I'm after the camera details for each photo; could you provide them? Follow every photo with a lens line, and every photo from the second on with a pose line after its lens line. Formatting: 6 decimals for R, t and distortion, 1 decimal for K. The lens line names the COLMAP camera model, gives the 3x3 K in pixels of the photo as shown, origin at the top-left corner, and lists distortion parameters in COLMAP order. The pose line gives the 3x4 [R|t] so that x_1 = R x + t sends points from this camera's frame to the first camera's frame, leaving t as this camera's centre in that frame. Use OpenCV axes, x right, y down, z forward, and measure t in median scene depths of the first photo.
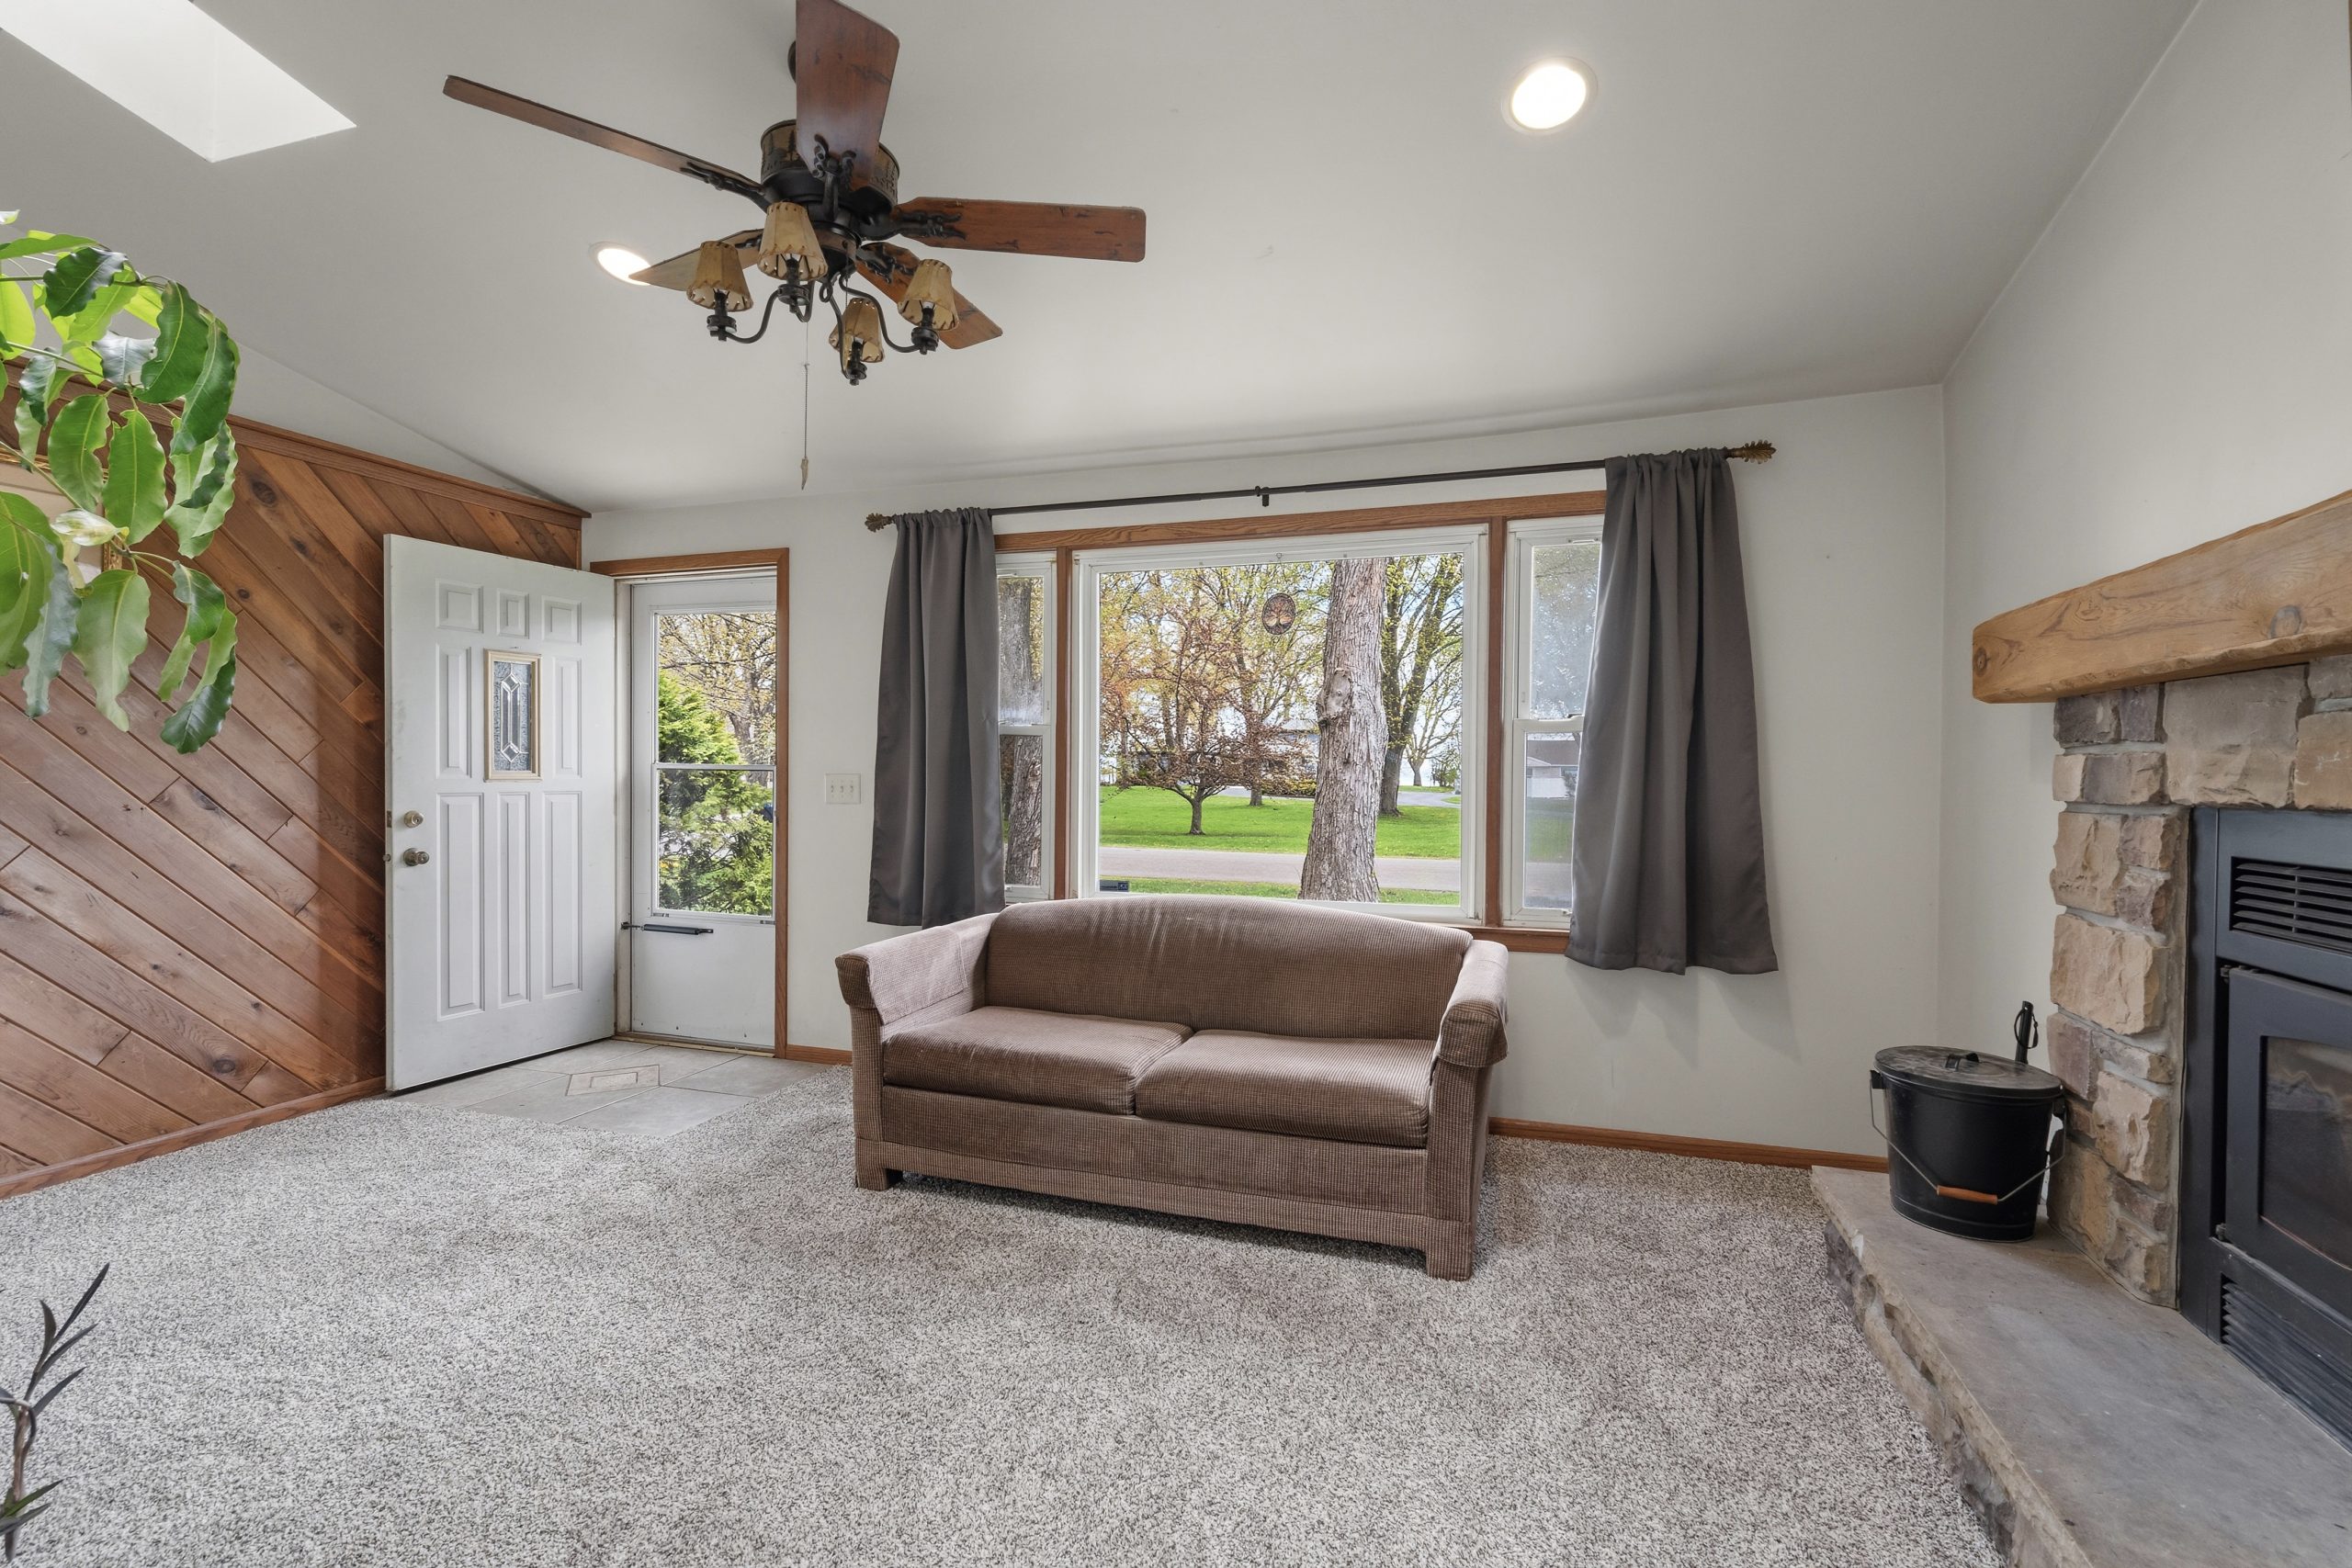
lens RADIAL K [[1085.2, 0, 1158.0], [0, 1085.2, 801.0], [0, 0, 1]] dist [-0.006622, 0.000055]
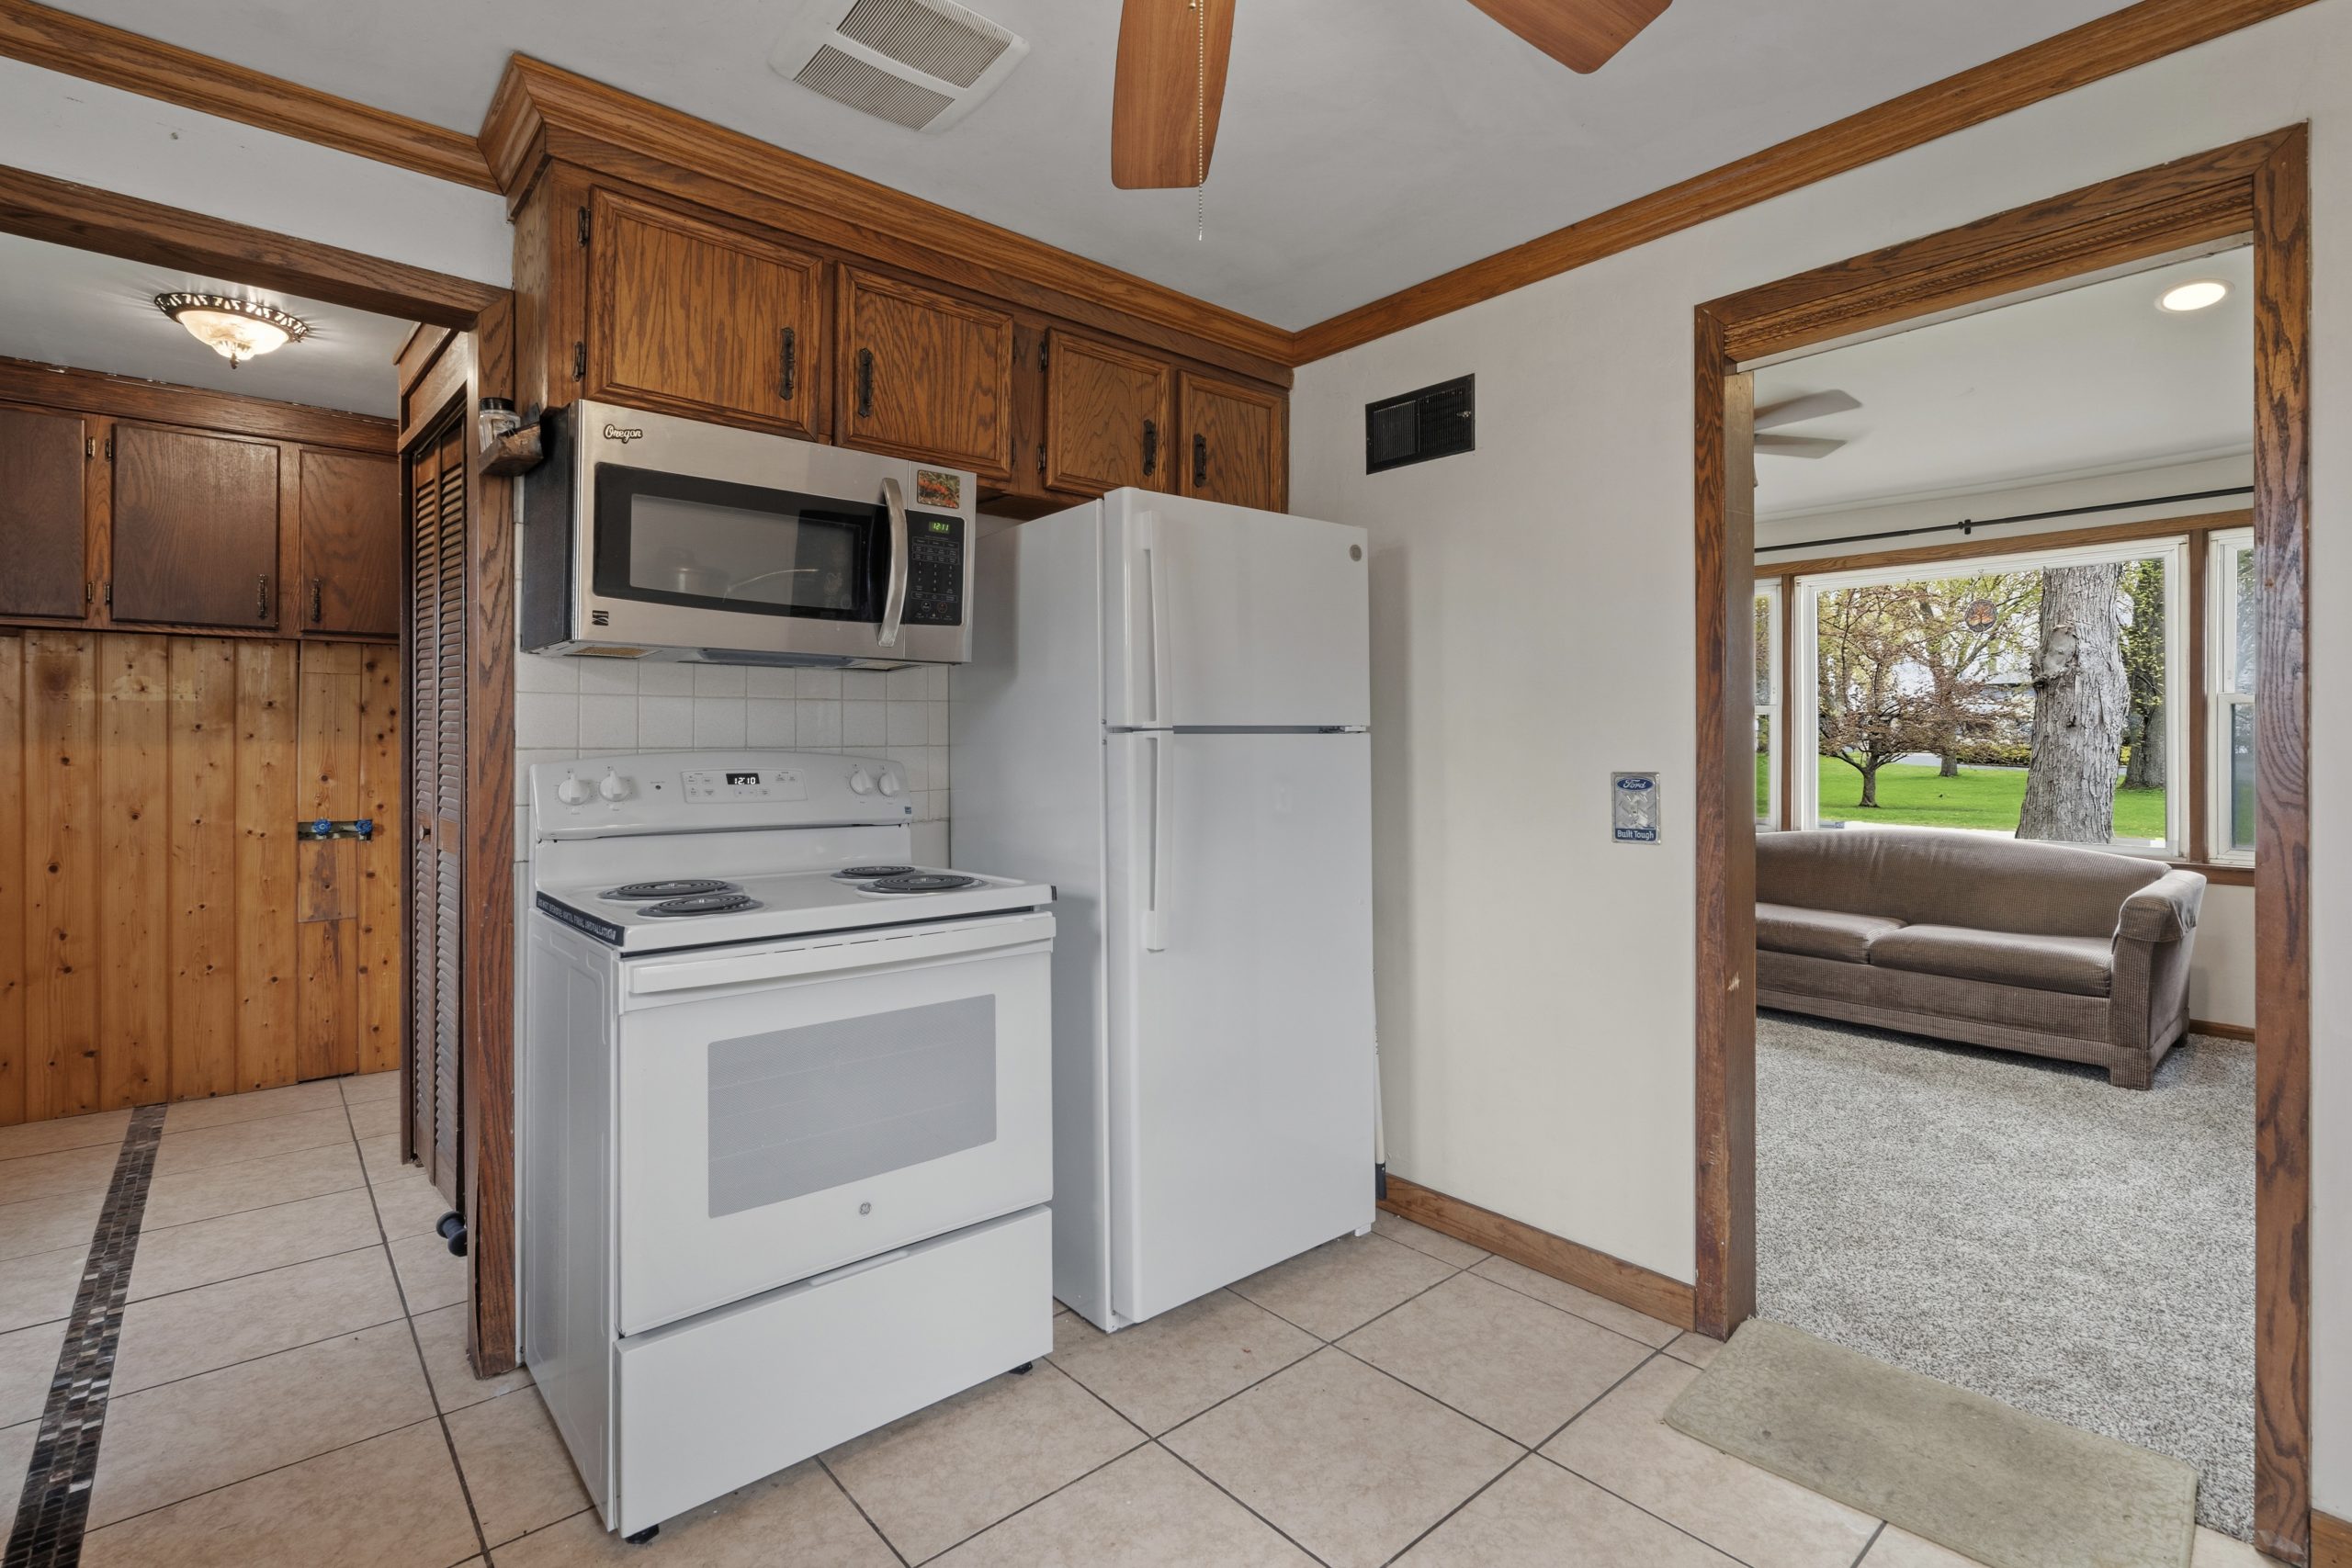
lens RADIAL K [[1101.3, 0, 1188.5], [0, 1101.3, 744.8], [0, 0, 1]] dist [-0.002315, 0.000216]
pose [[0.870876, -0.005768, -0.491469, -0.069024], [-0.005090, 0.999772, -0.020753, 0.013209], [0.491477, 0.020575, 0.870648, -0.614319]]
